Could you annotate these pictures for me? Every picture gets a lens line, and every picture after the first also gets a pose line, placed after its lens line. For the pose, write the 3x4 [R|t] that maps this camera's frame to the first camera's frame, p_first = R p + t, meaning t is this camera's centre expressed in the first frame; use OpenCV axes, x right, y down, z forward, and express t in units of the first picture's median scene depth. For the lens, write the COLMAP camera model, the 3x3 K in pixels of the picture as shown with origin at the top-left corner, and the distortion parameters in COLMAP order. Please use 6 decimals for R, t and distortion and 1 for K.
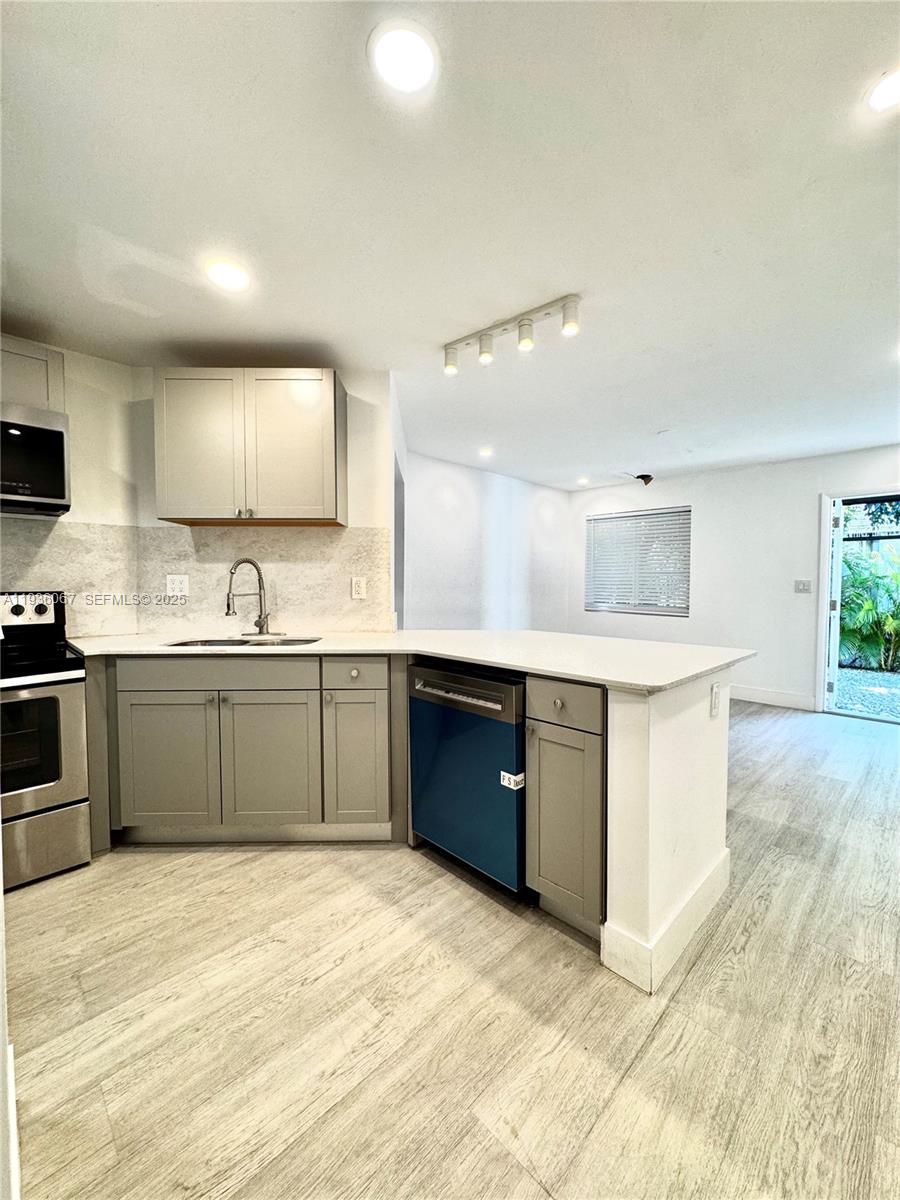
lens RADIAL K [[478.7, 0, 452.6], [0, 478.7, 604.1], [0, 0, 1]] dist [-0.004578, 0.000535]
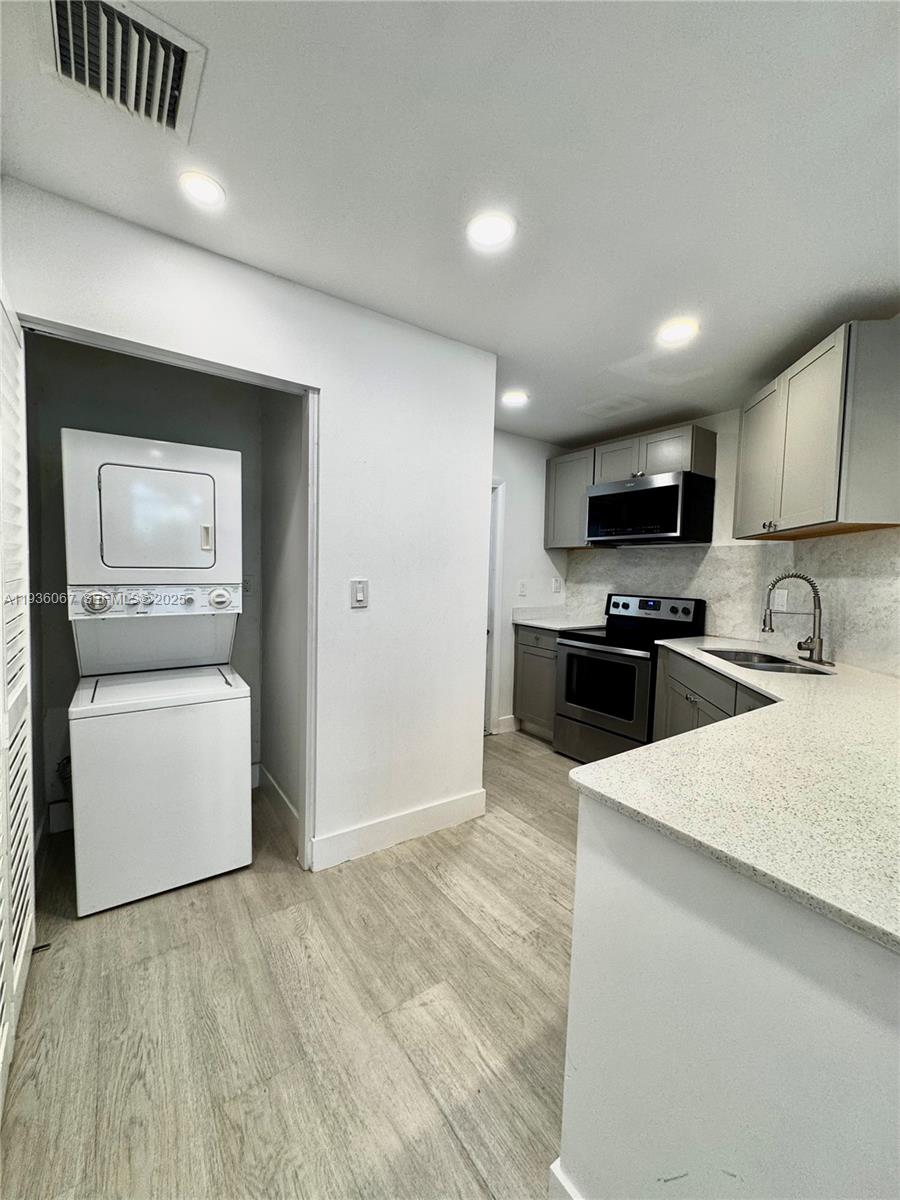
lens RADIAL K [[478.7, 0, 451.5], [0, 478.7, 601.8], [0, 0, 1]] dist [-0.004578, 0.000535]
pose [[-0.167908, 0.051734, -0.984444, 1.110642], [-0.076516, 0.994925, 0.065335, -0.096268], [0.982829, 0.086296, -0.163098, 0.958471]]
